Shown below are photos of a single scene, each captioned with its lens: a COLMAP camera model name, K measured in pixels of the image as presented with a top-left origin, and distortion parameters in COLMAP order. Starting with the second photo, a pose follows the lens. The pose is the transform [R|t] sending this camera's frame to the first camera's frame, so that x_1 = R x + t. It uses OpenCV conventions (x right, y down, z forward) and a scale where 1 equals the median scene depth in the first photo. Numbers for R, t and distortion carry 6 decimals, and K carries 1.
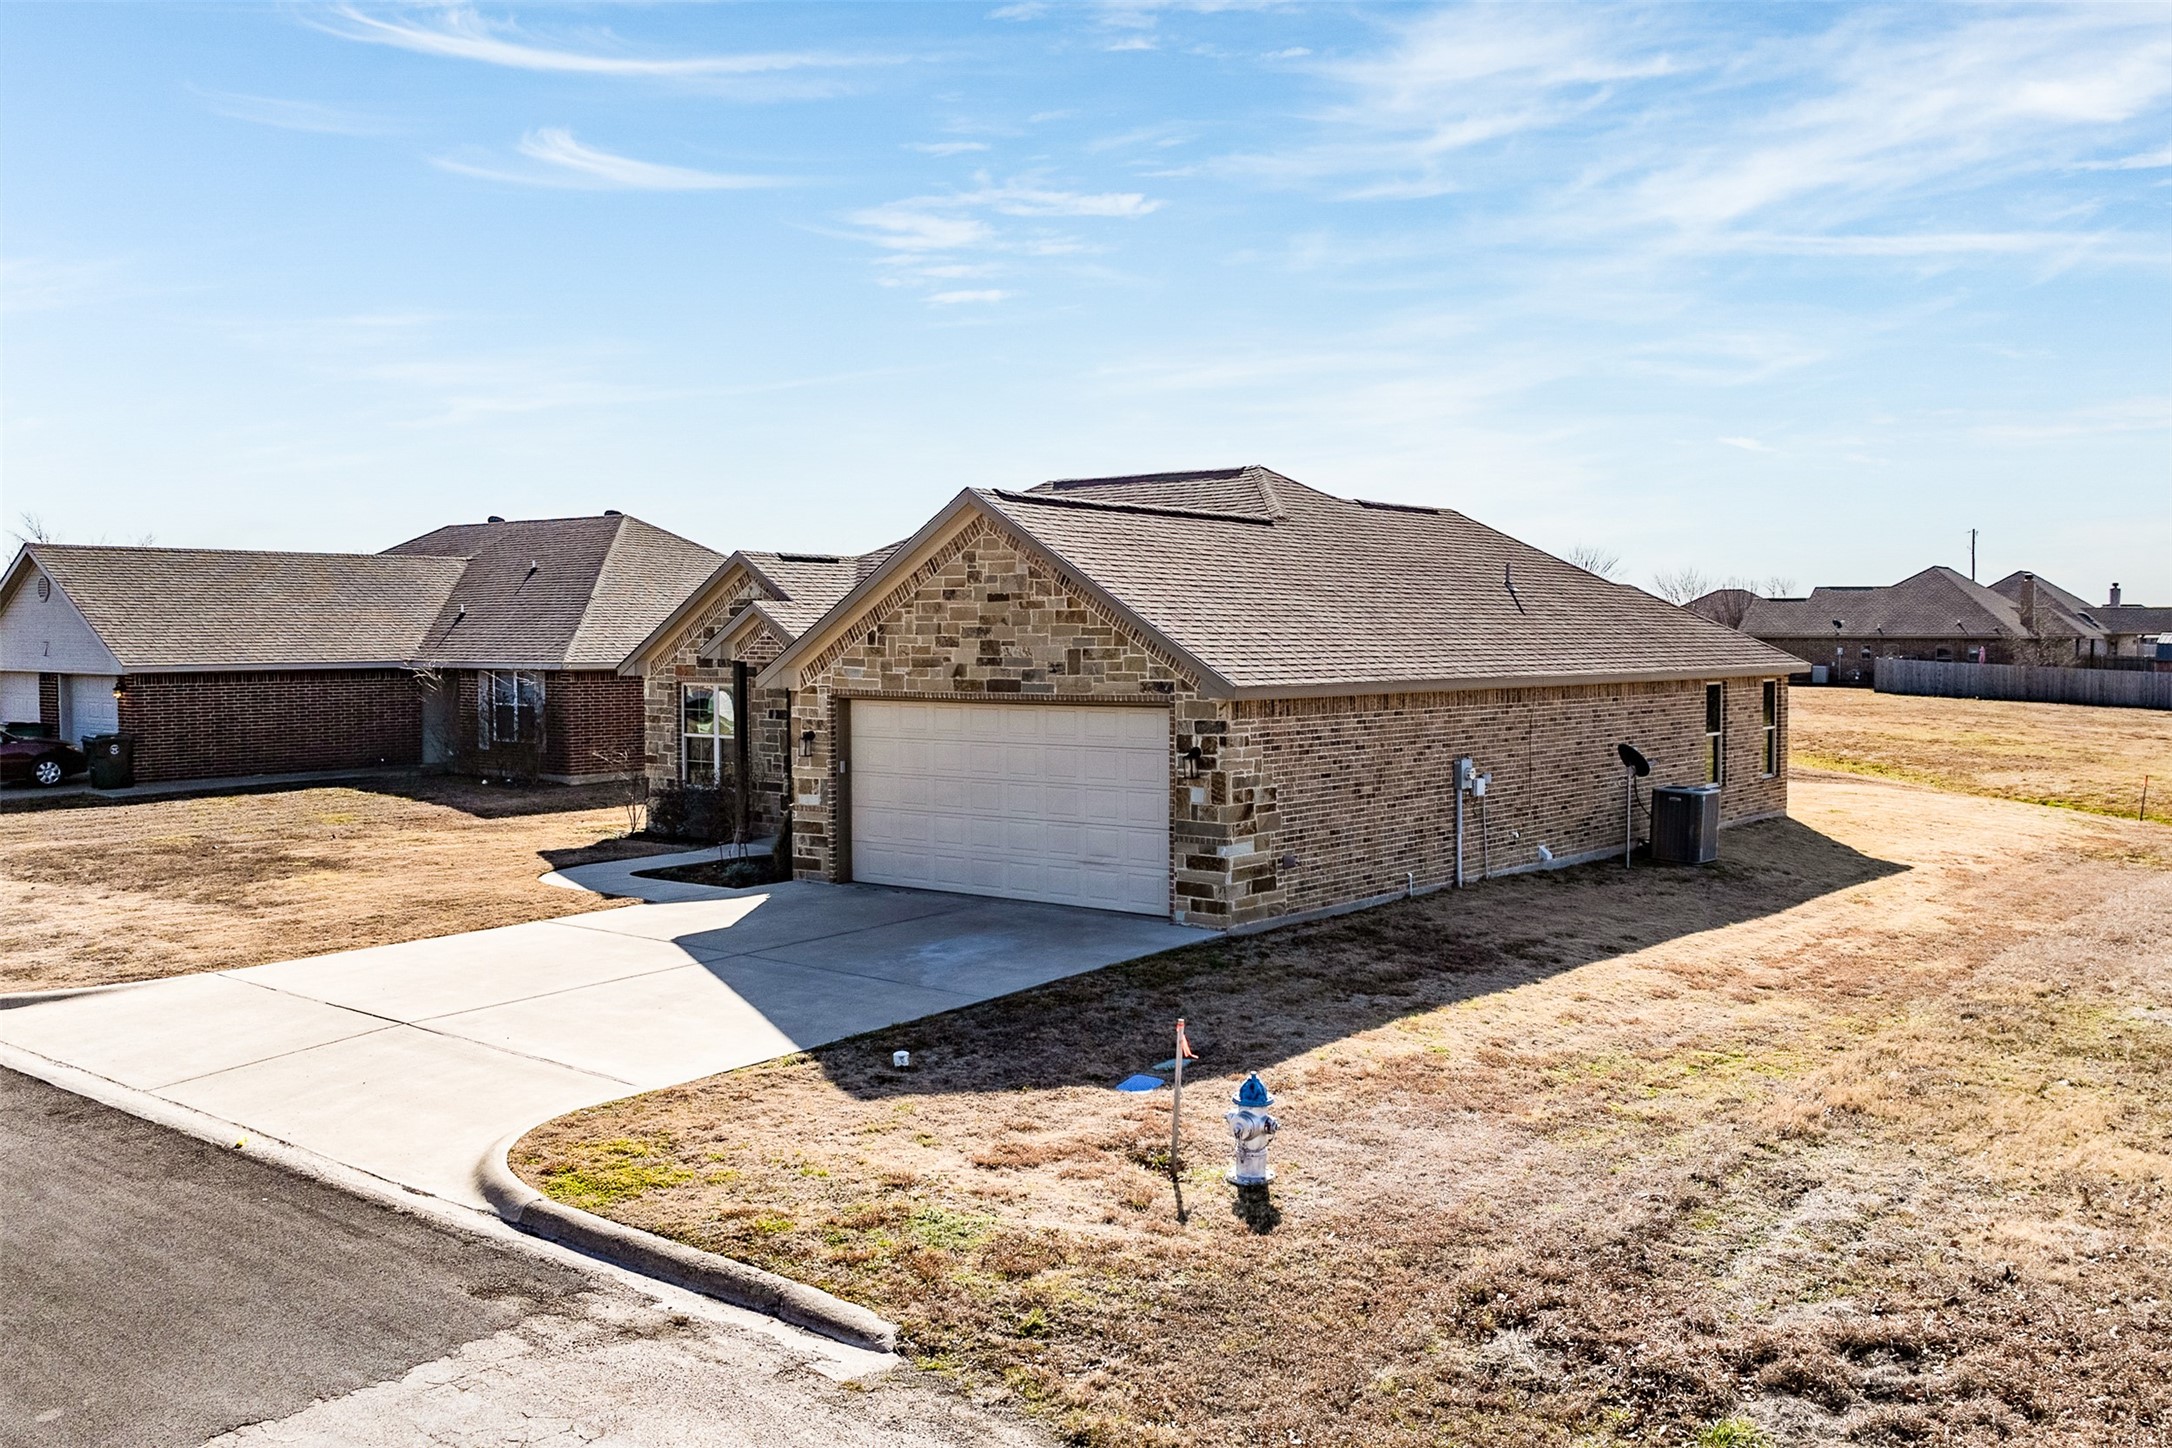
lens RADIAL K [[1662.6, 0, 1087.3], [0, 1662.6, 655.8], [0, 0, 1]] dist [-0.011614, -0.003387]
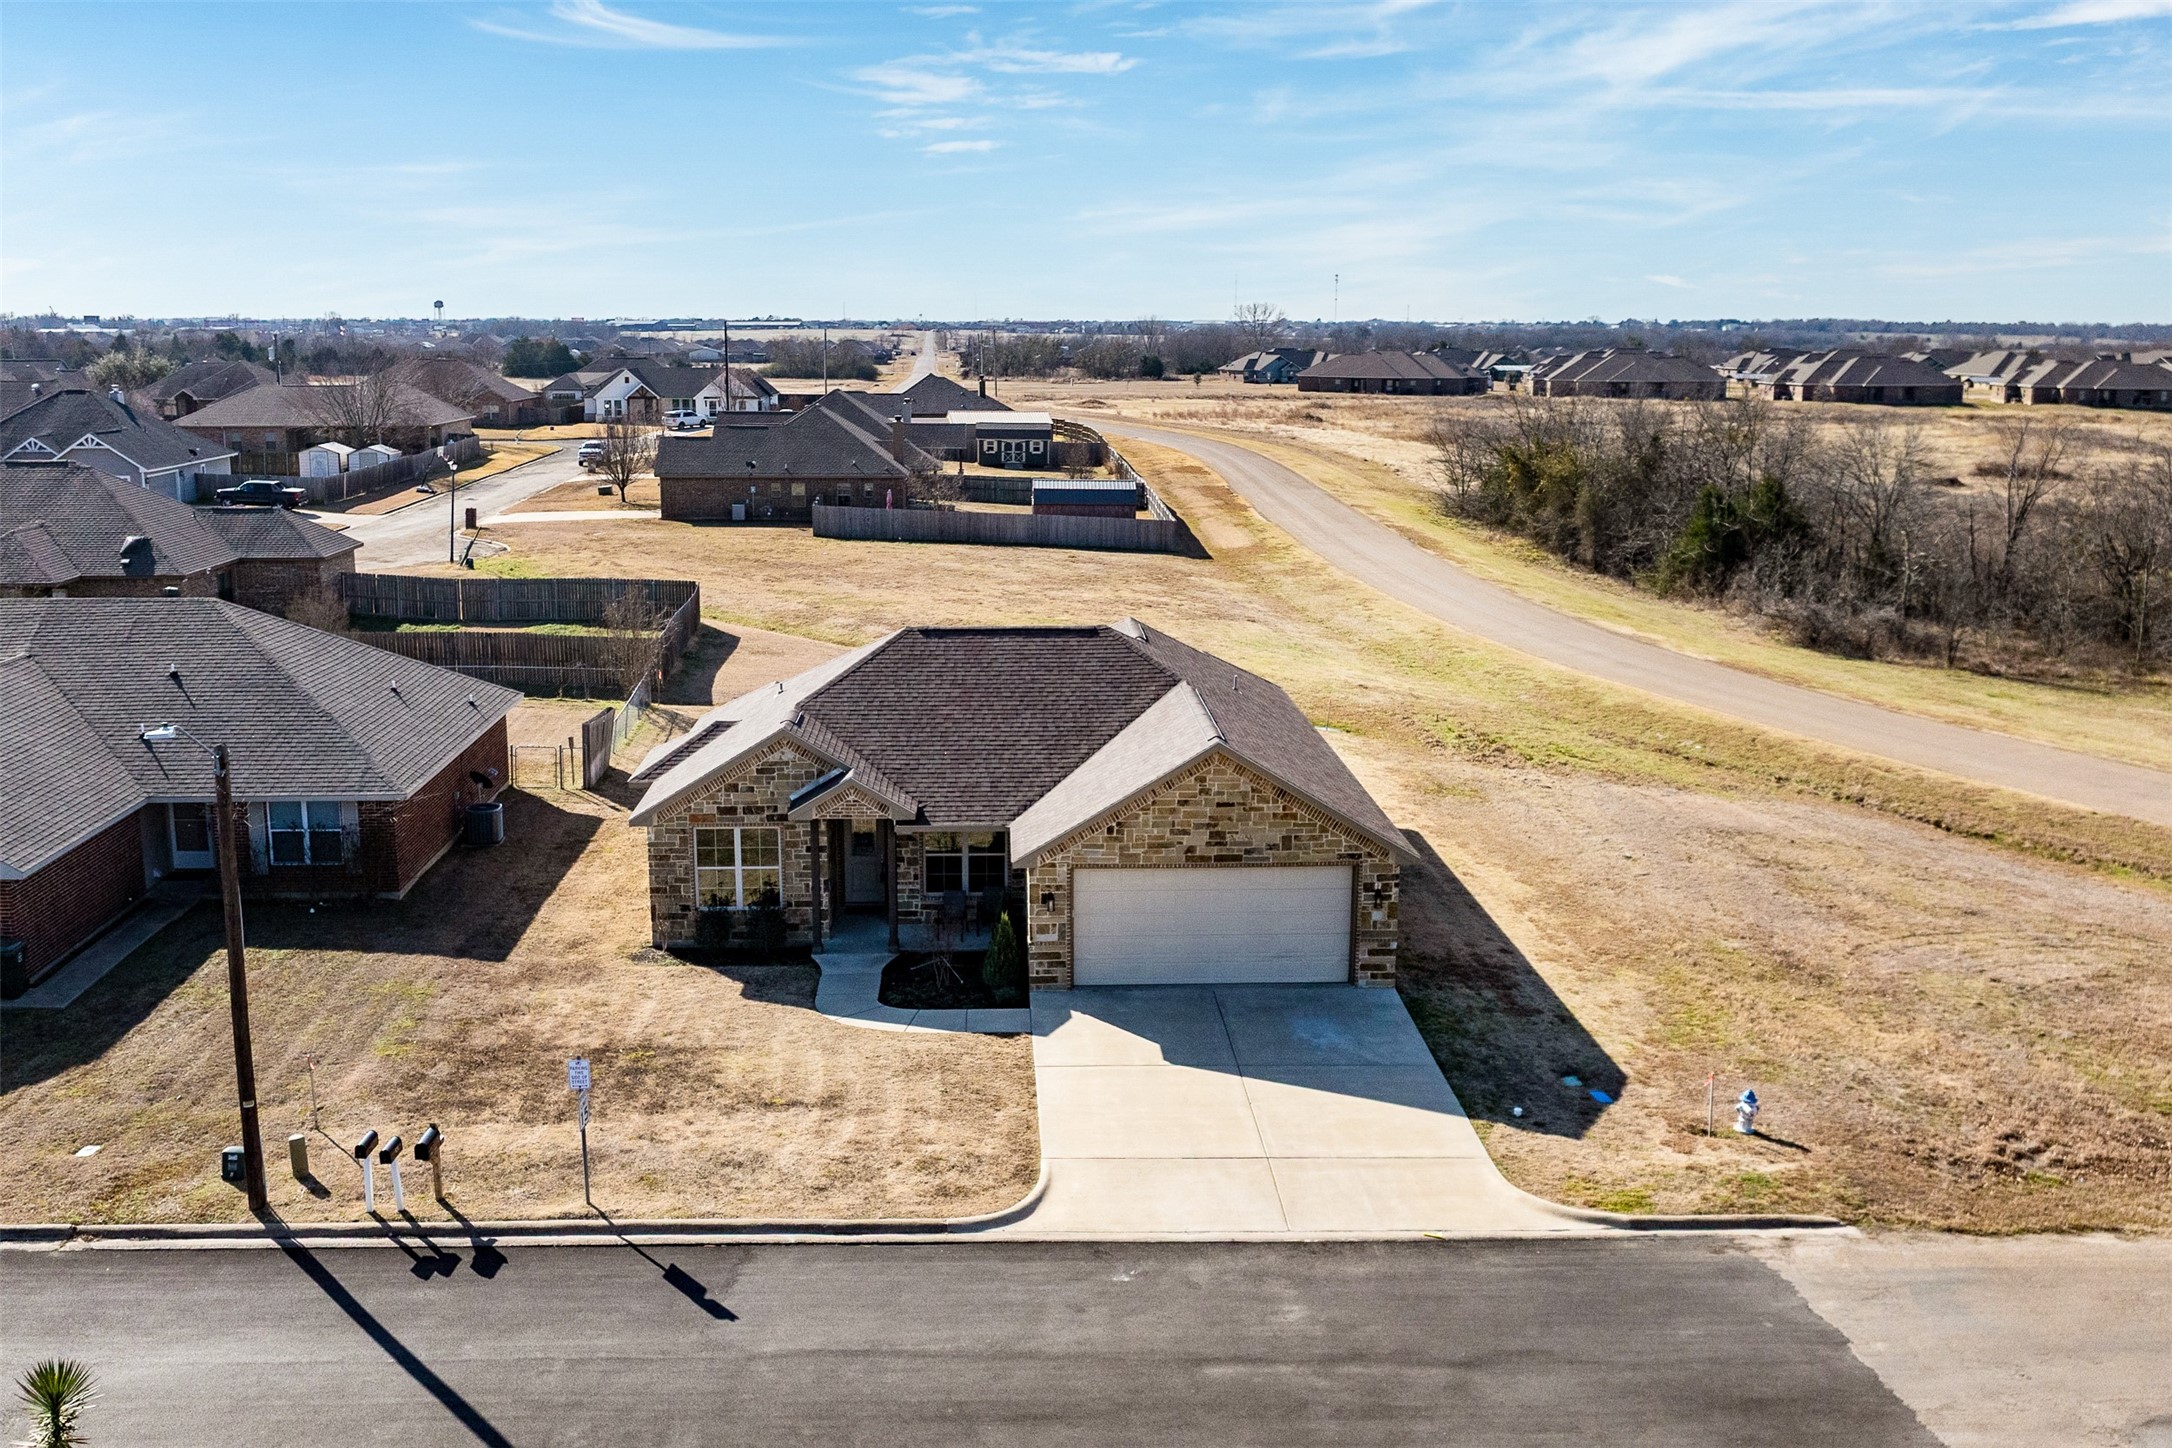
lens RADIAL K [[1624.4, 0, 1004.6], [0, 1624.4, 722.0], [0, 0, 1]] dist [-0.014860, -0.008673]
pose [[0.832870, -0.109830, 0.542462, -1.088778], [0.034687, 0.988544, 0.146890, -0.357072], [-0.552380, -0.103524, 0.827139, -0.164051]]
